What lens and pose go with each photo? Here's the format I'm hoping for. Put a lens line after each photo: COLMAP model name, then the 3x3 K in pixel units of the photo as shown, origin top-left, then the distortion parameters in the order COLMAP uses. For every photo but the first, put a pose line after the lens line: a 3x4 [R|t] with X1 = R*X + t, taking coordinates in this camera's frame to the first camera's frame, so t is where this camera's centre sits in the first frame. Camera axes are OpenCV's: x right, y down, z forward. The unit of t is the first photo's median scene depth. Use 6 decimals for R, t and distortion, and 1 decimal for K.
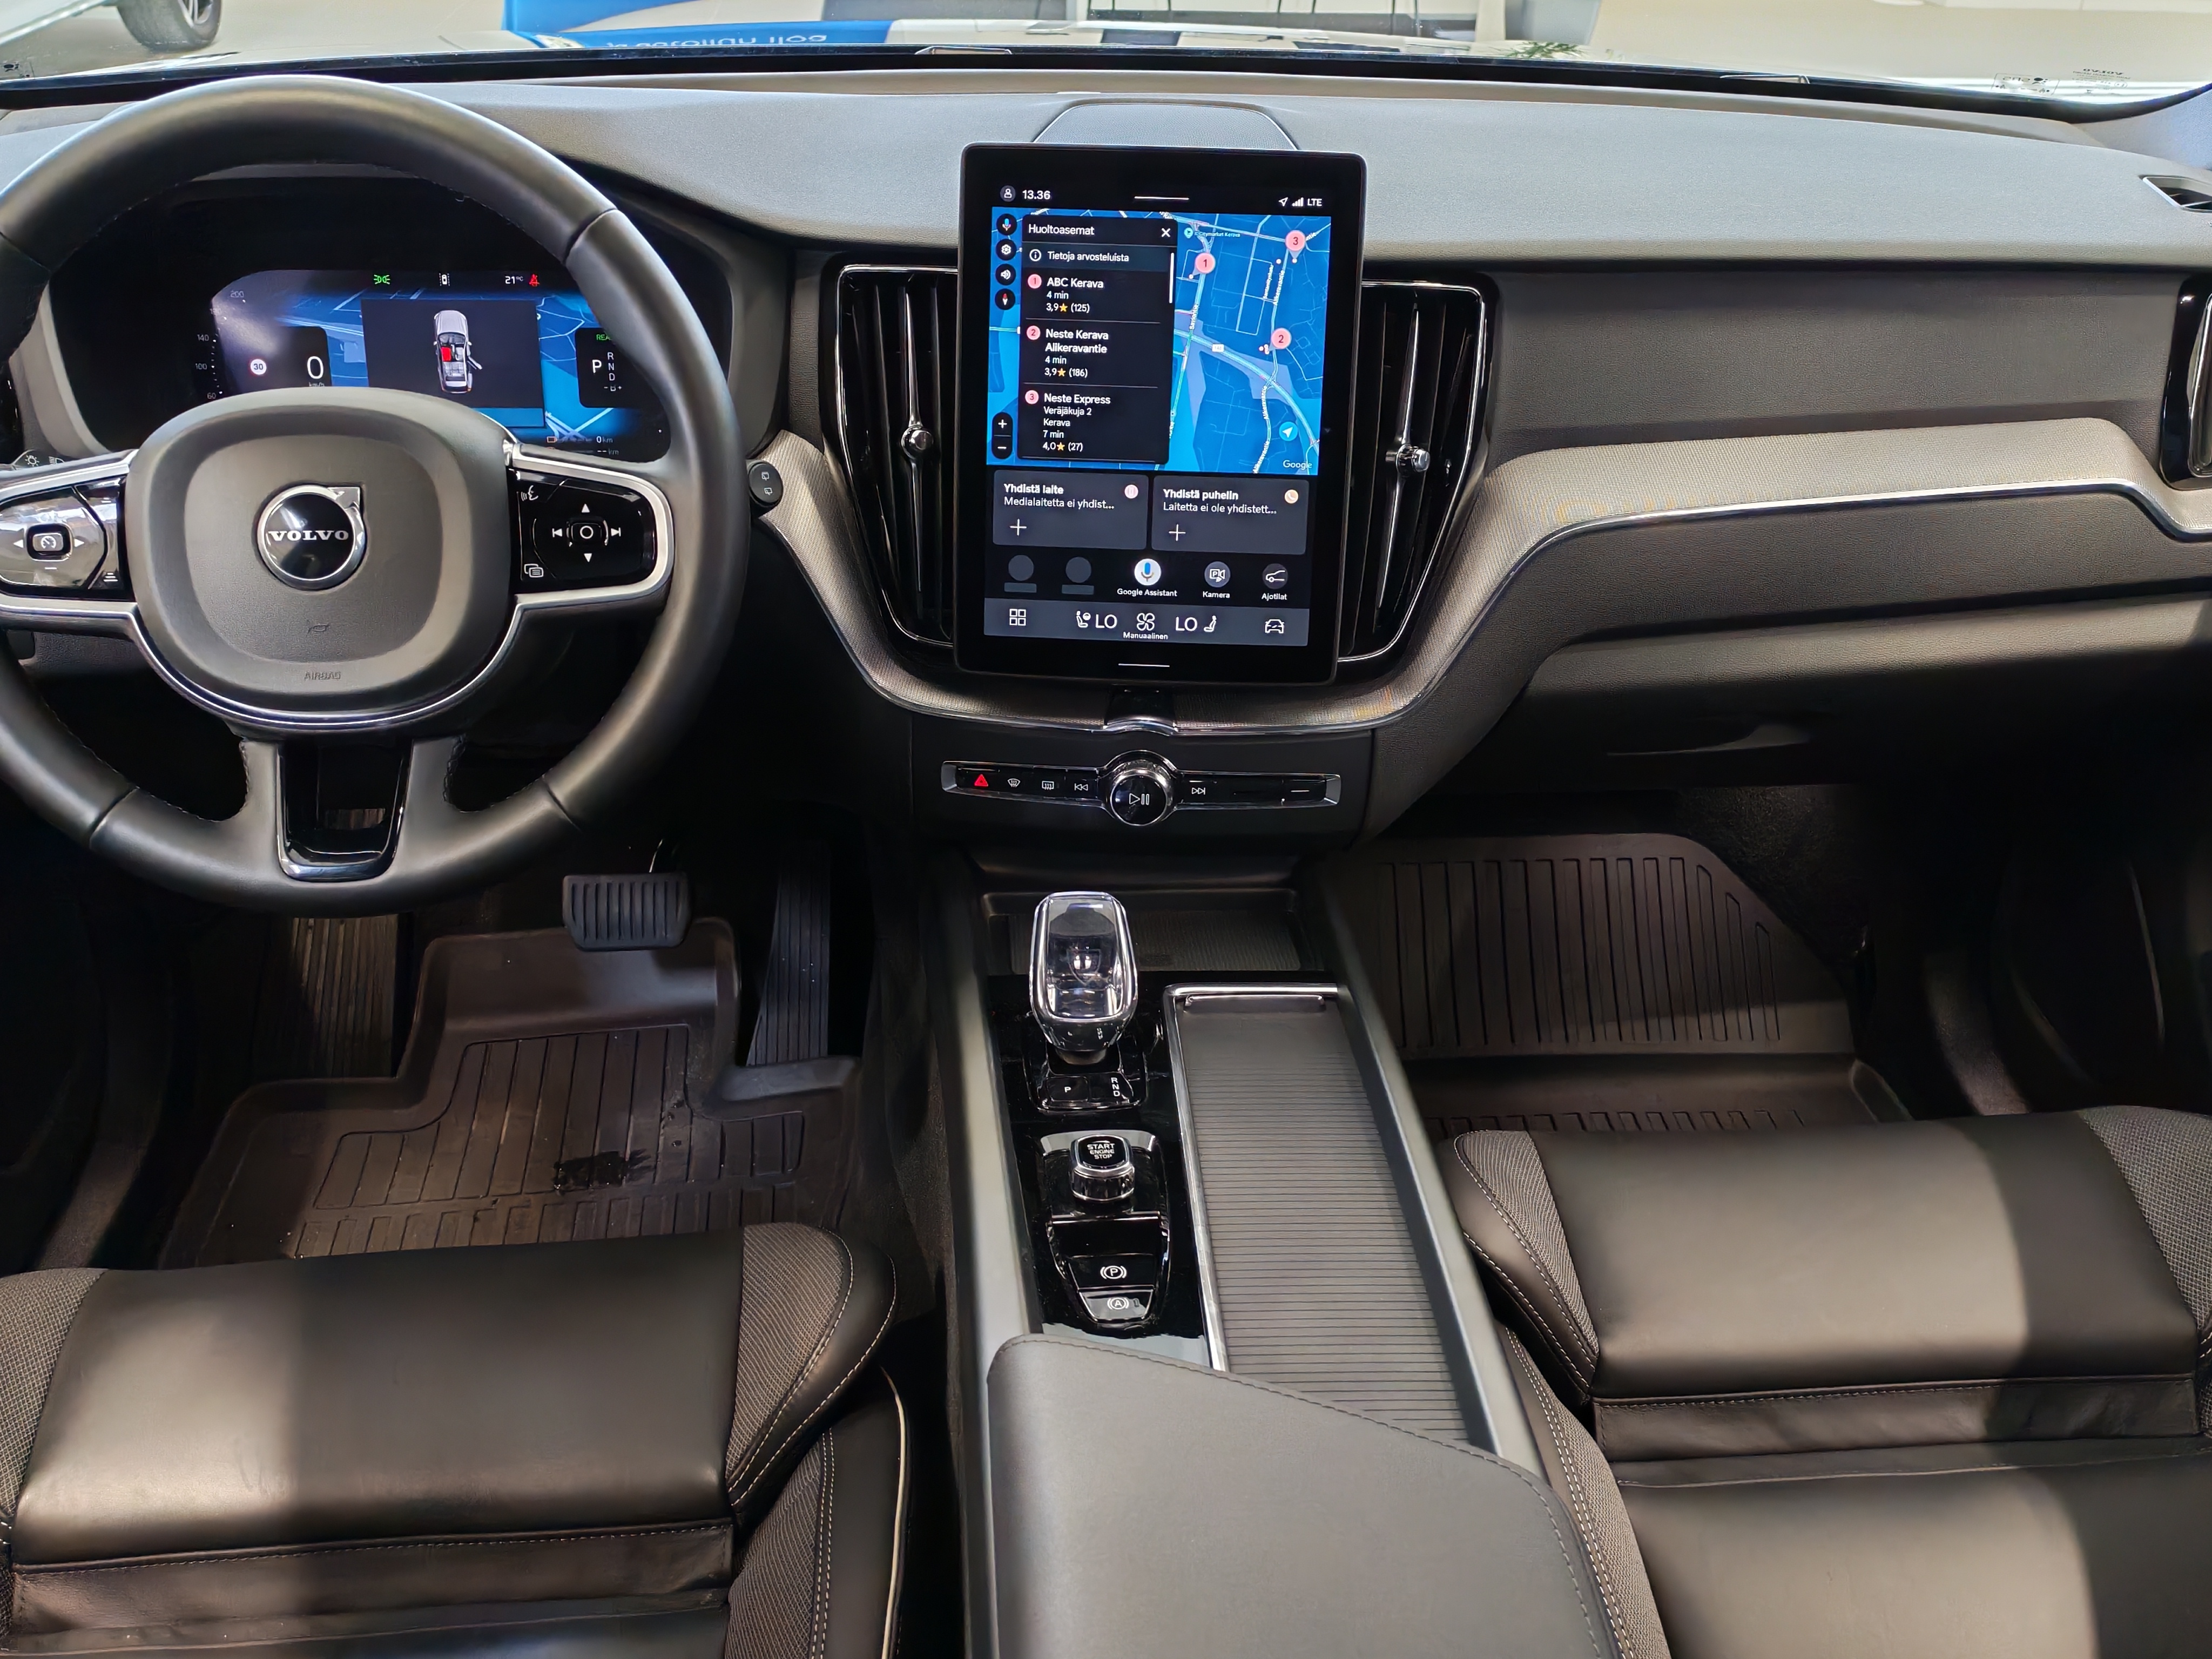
lens RADIAL K [[1943.5, 0, 1106.0], [0, 1943.5, 829.5], [0, 0, 1]] dist [0.116423, -0.208283]
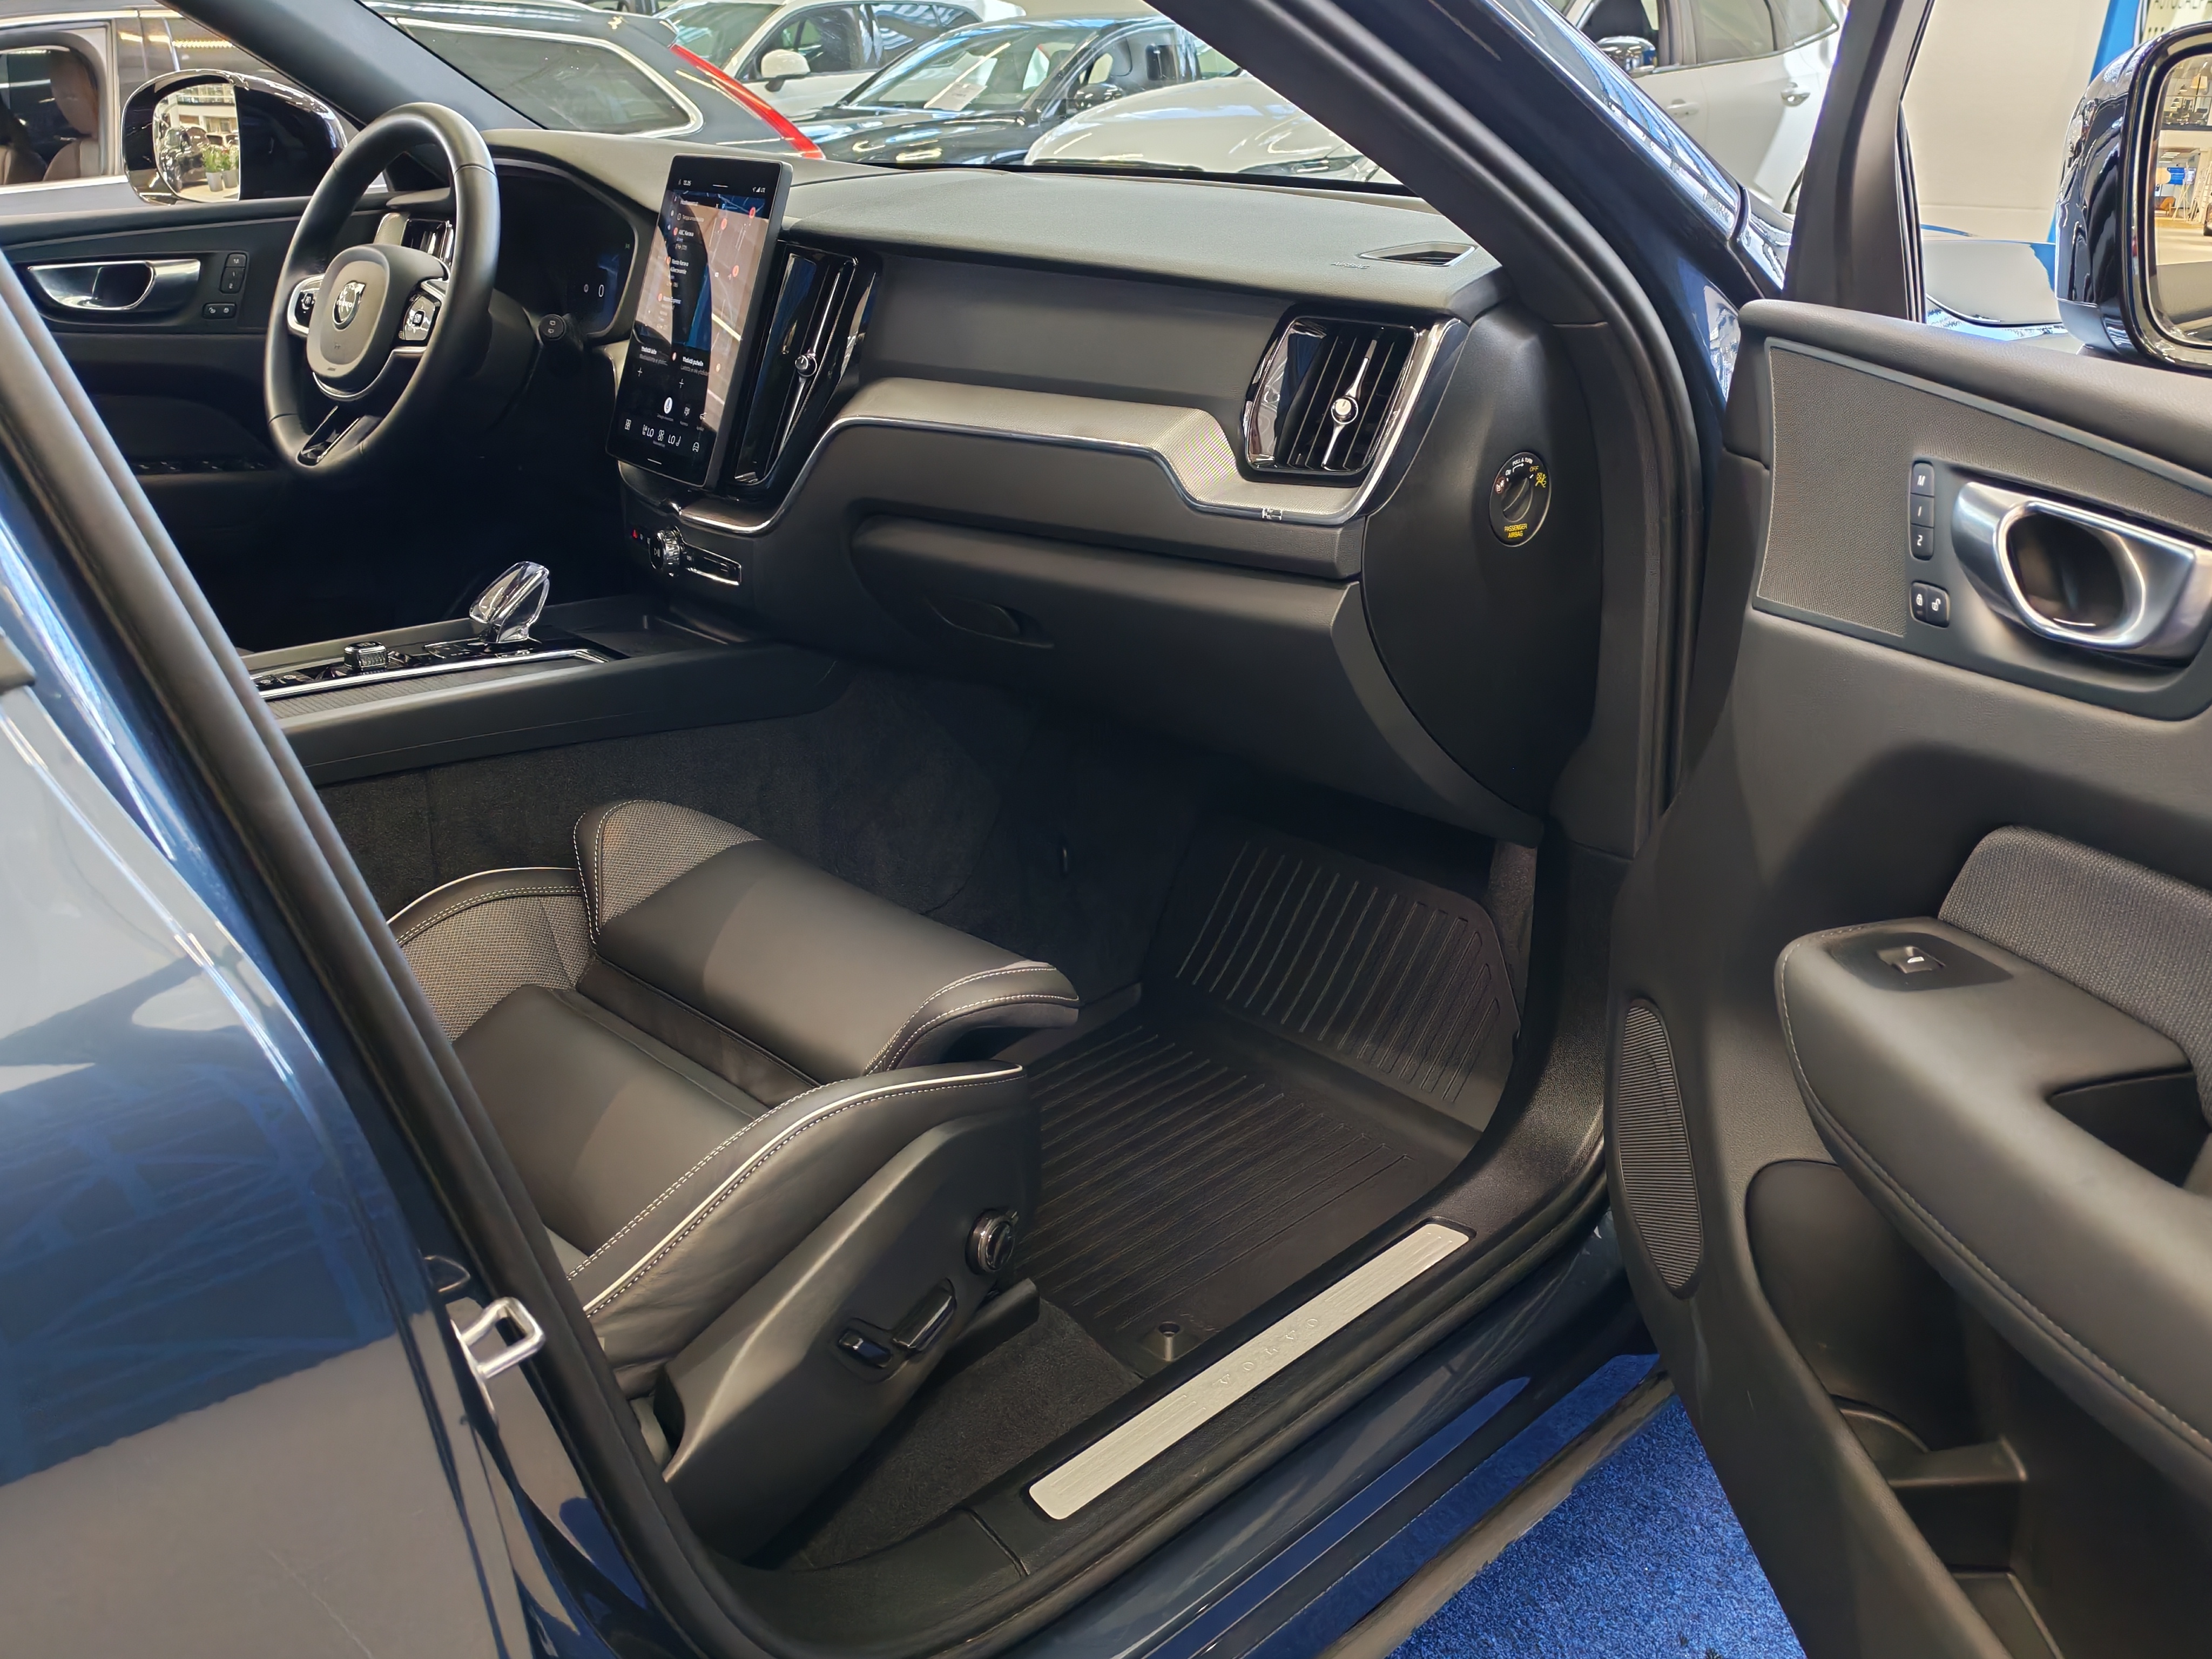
lens RADIAL K [[1953.9, 0, 1187.1], [0, 1953.9, 828.3], [0, 0, 1]] dist [-0.004151, -0.008801]
pose [[0.651183, 0.257555, -0.713882, 1.582297], [-0.363438, 0.931607, 0.004588, 0.031639], [0.666239, 0.256464, 0.700251, 0.245525]]
